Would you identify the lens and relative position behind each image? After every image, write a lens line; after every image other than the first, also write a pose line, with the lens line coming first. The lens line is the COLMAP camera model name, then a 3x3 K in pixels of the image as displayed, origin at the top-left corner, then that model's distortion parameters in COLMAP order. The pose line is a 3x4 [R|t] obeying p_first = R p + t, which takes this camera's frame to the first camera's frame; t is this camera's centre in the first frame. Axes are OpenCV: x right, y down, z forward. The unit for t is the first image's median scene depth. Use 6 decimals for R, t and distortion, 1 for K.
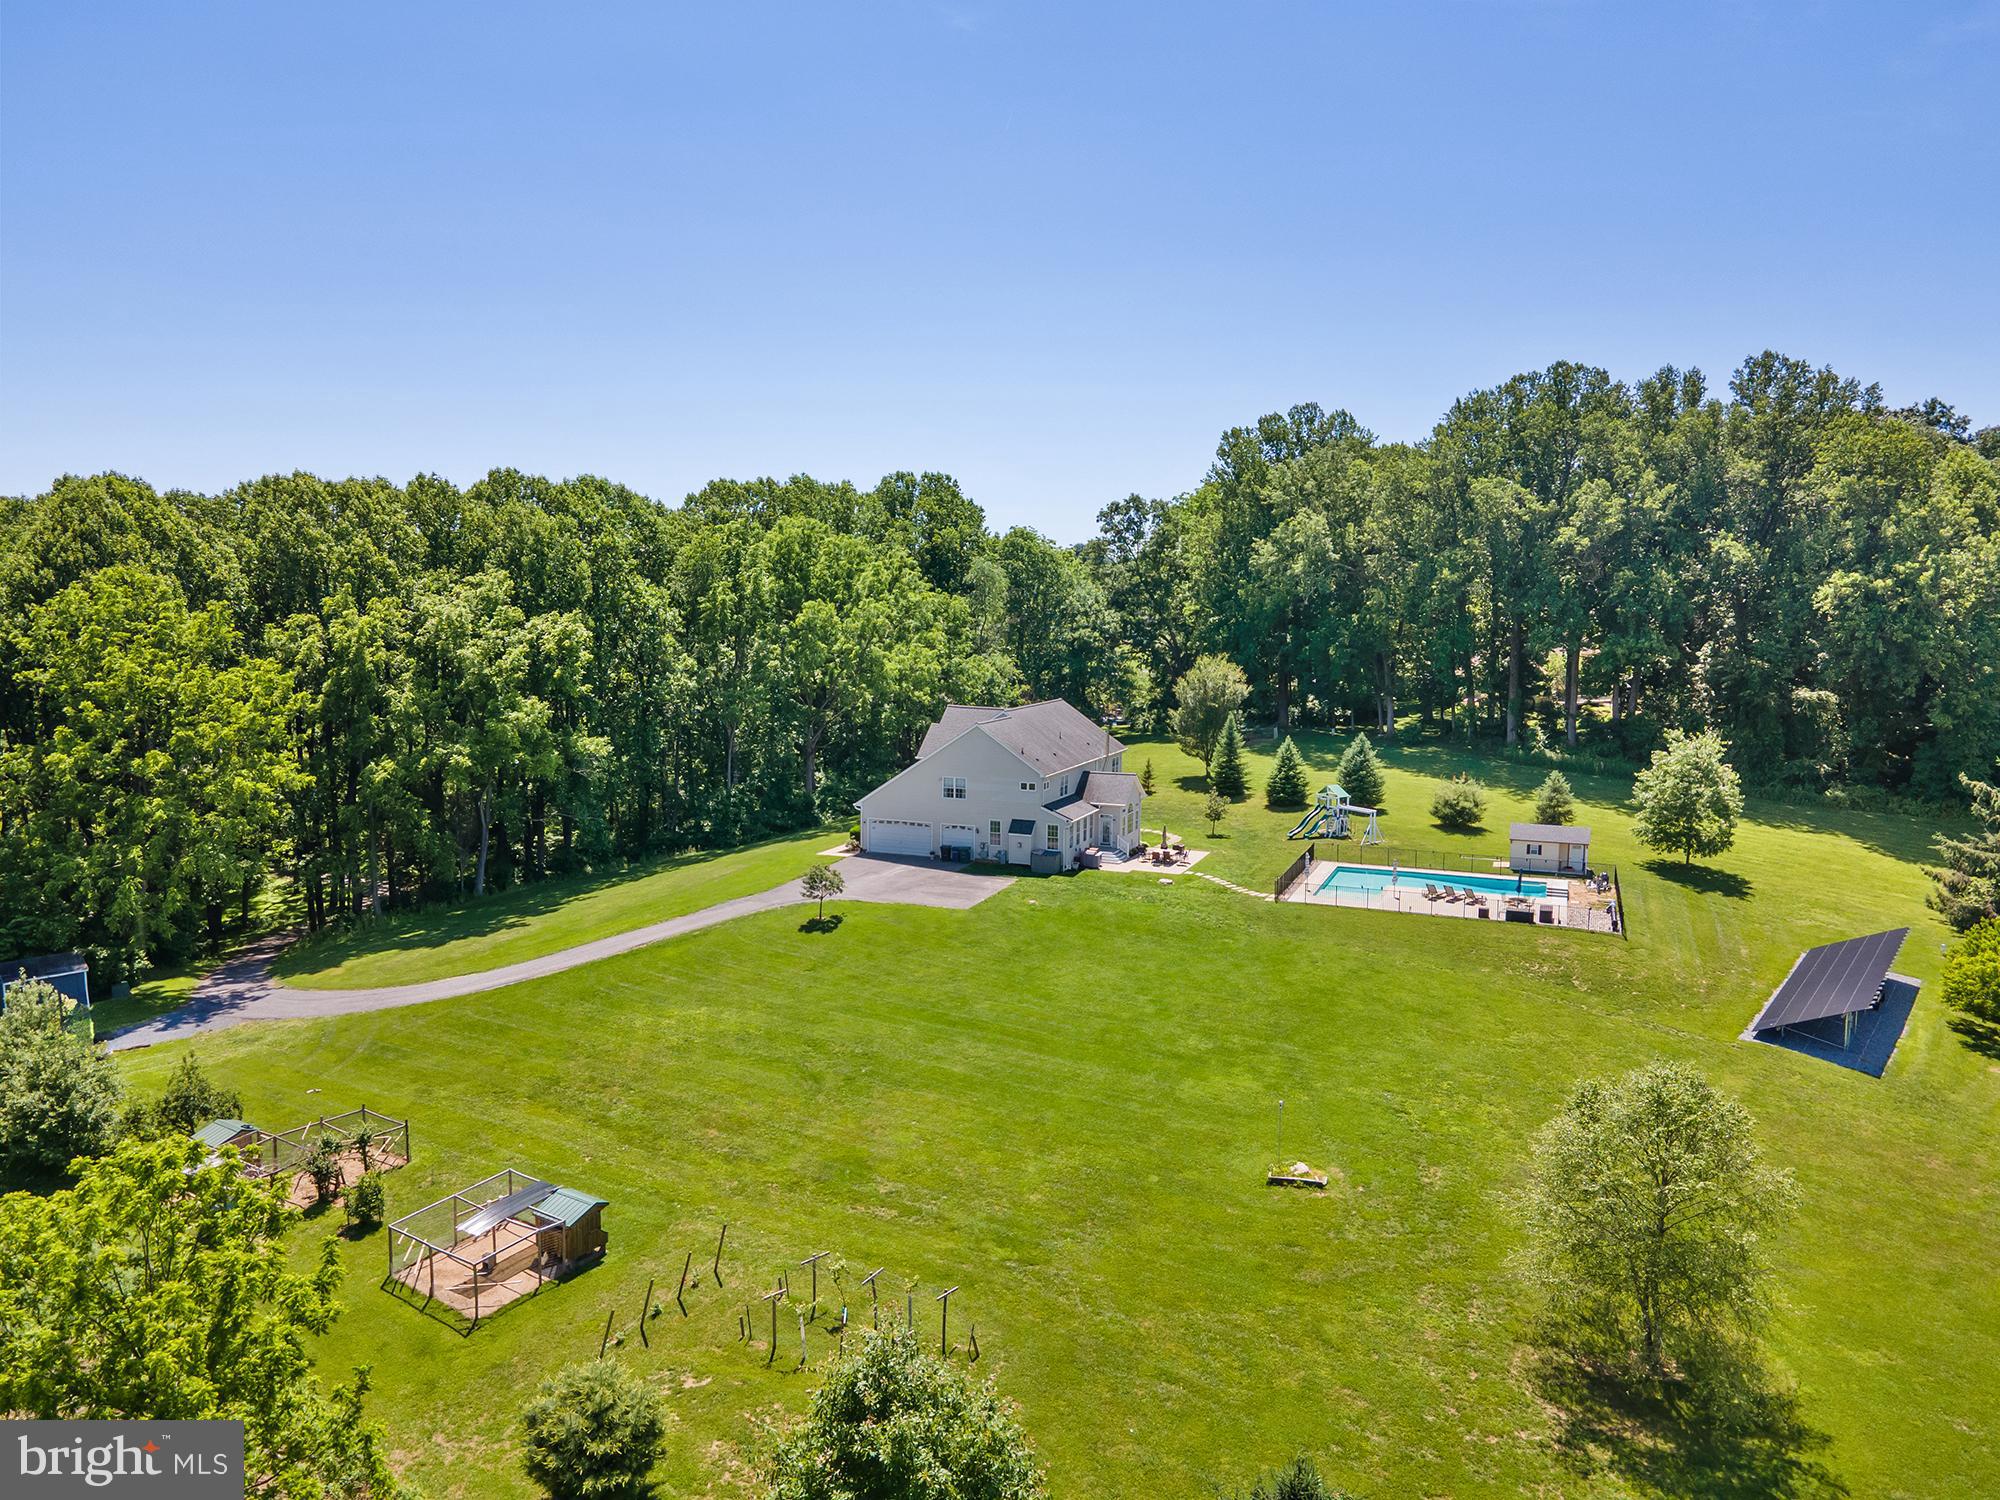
lens RADIAL K [[1463.2, 0, 1004.4], [0, 1463.2, 761.1], [0, 0, 1]] dist [0.034392, 0.014970]
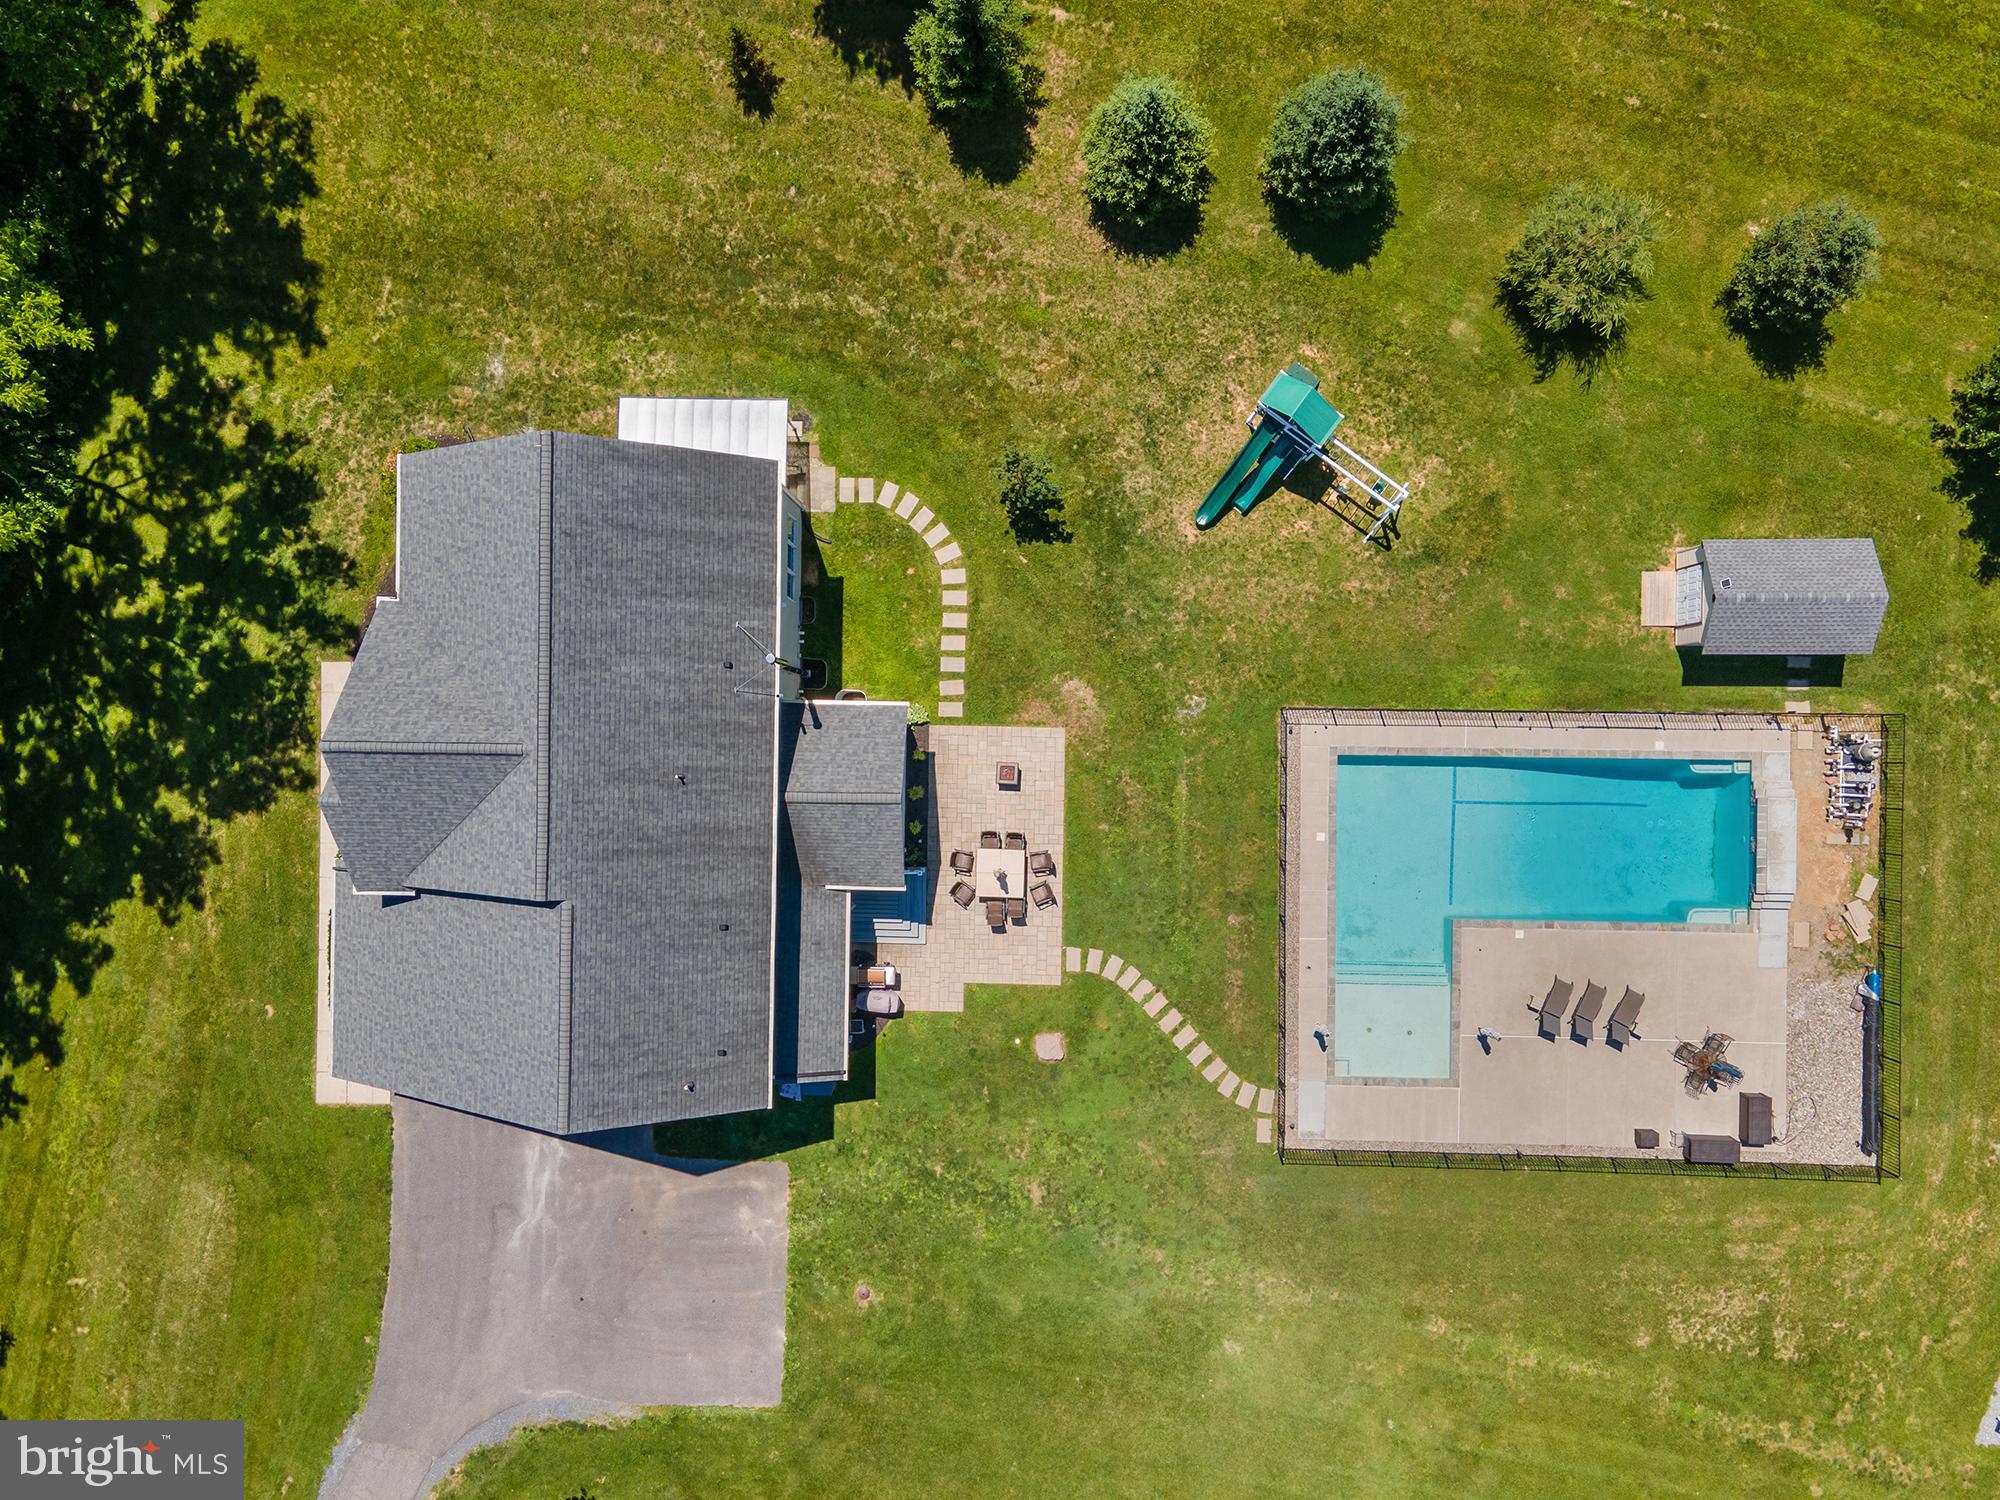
lens RADIAL K [[1463.2, 0, 1005.7], [0, 1463.2, 760.5], [0, 0, 1]] dist [0.034392, 0.014970]
pose [[0.936664, -0.348001, -0.039455, 0.143115], [0.077978, 0.097393, 0.992187, -0.416318], [-0.341439, -0.932422, 0.118361, 0.977294]]
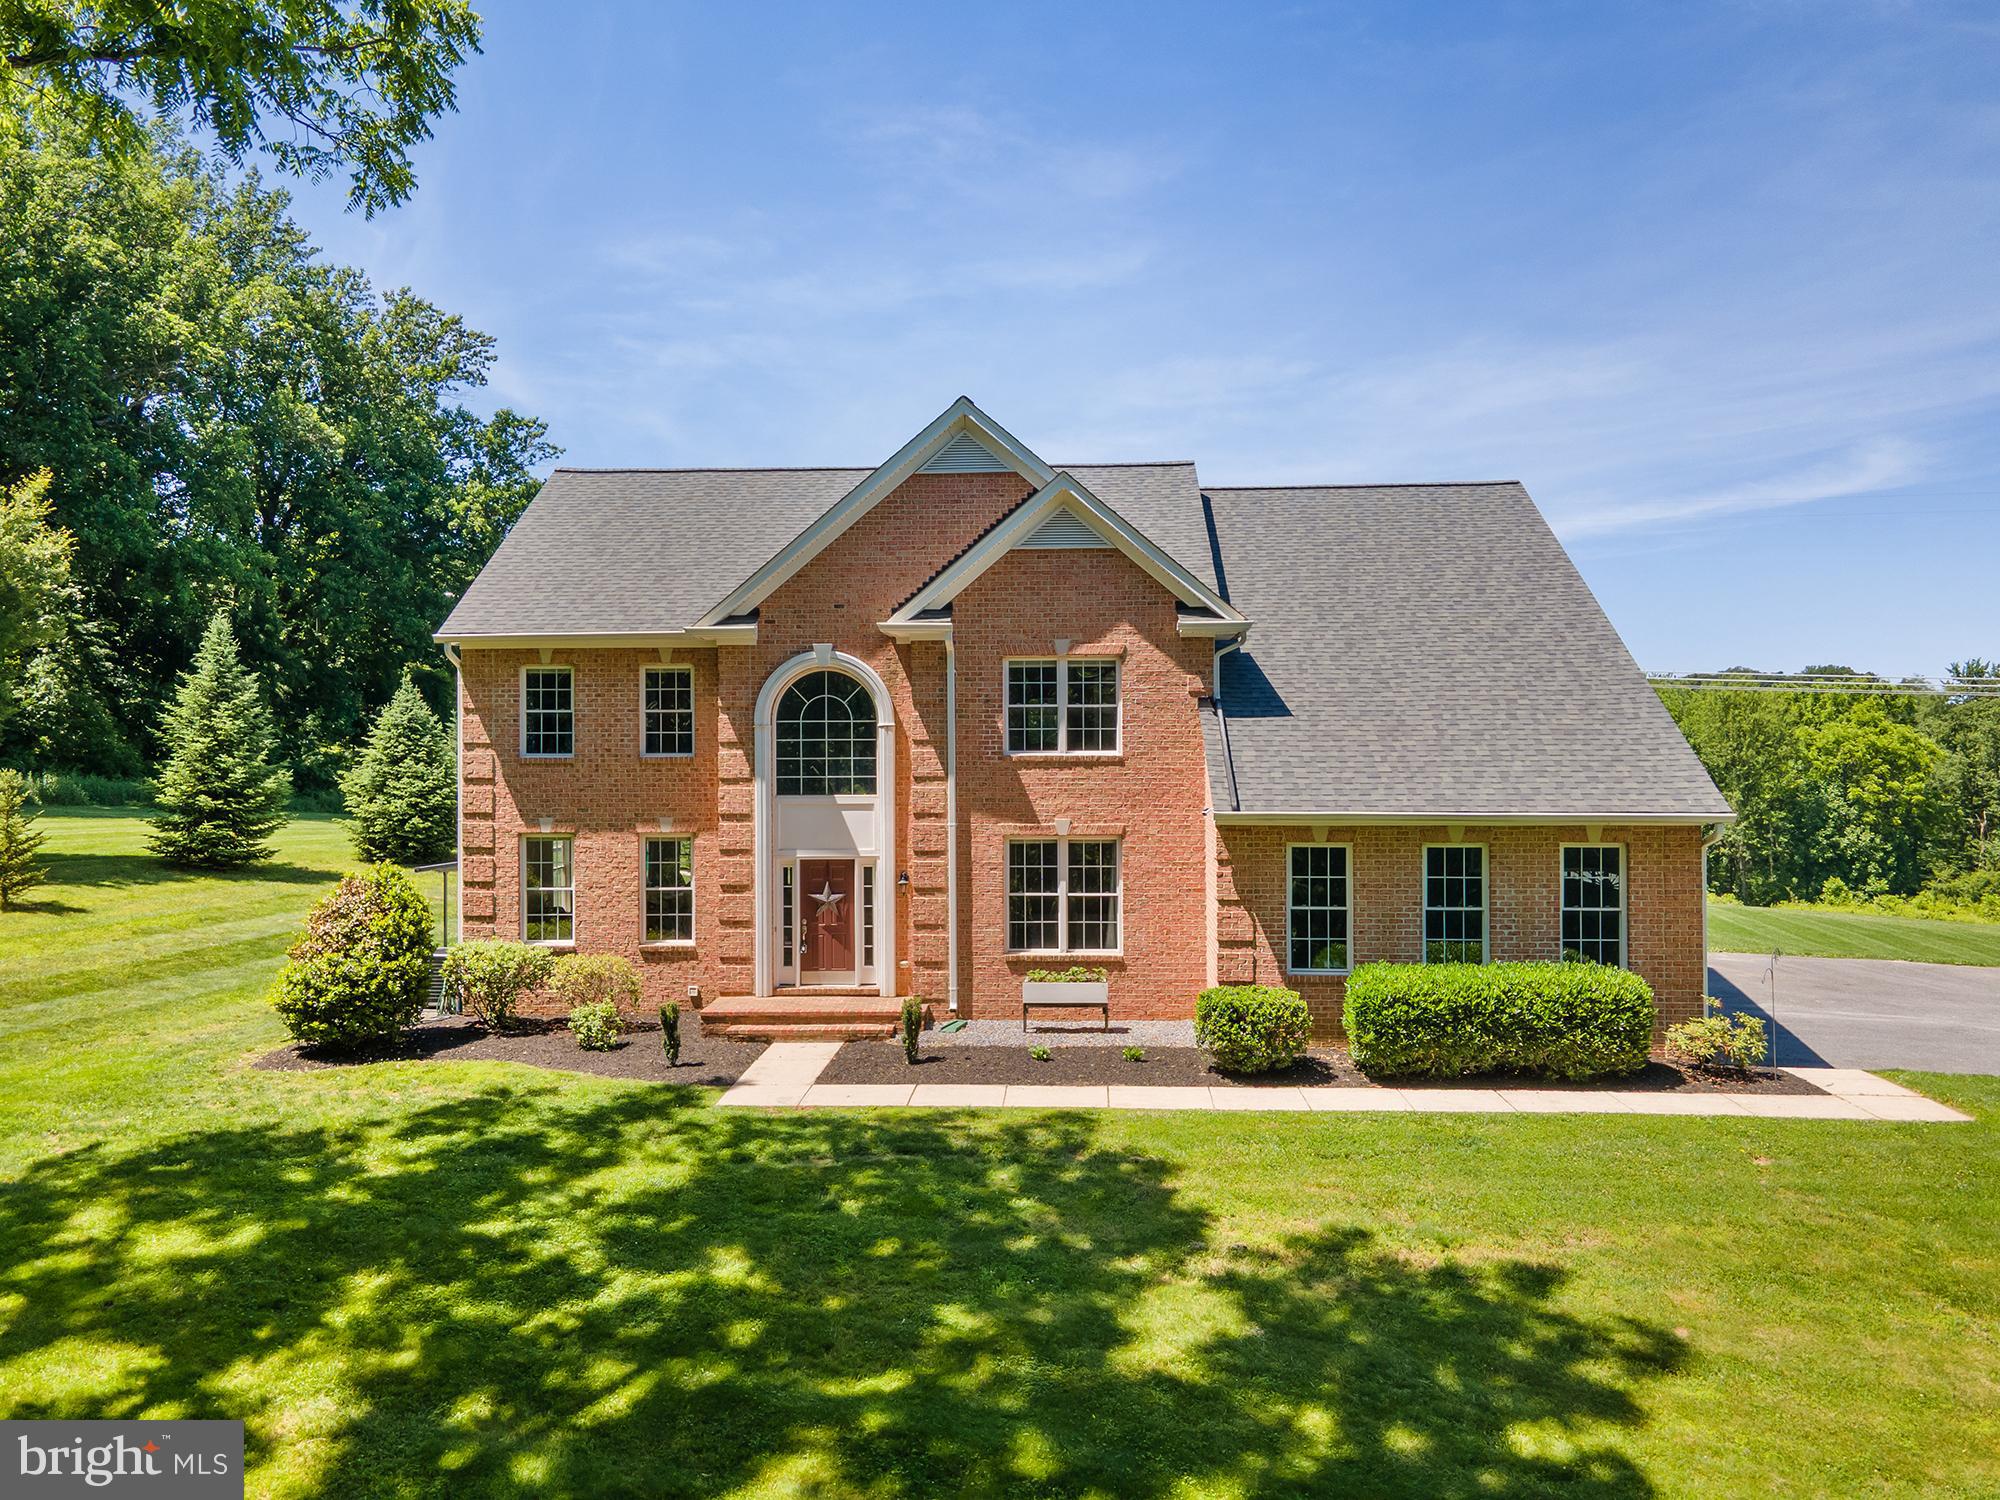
lens RADIAL K [[1463.2, 0, 996.6], [0, 1463.2, 769.6], [0, 0, 1]] dist [0.034392, 0.014970]
pose [[-0.320652, -0.017413, 0.947037, -0.255066], [0.109739, 0.992415, 0.055403, 0.002515], [-0.940819, 0.121692, -0.316309, 1.165158]]
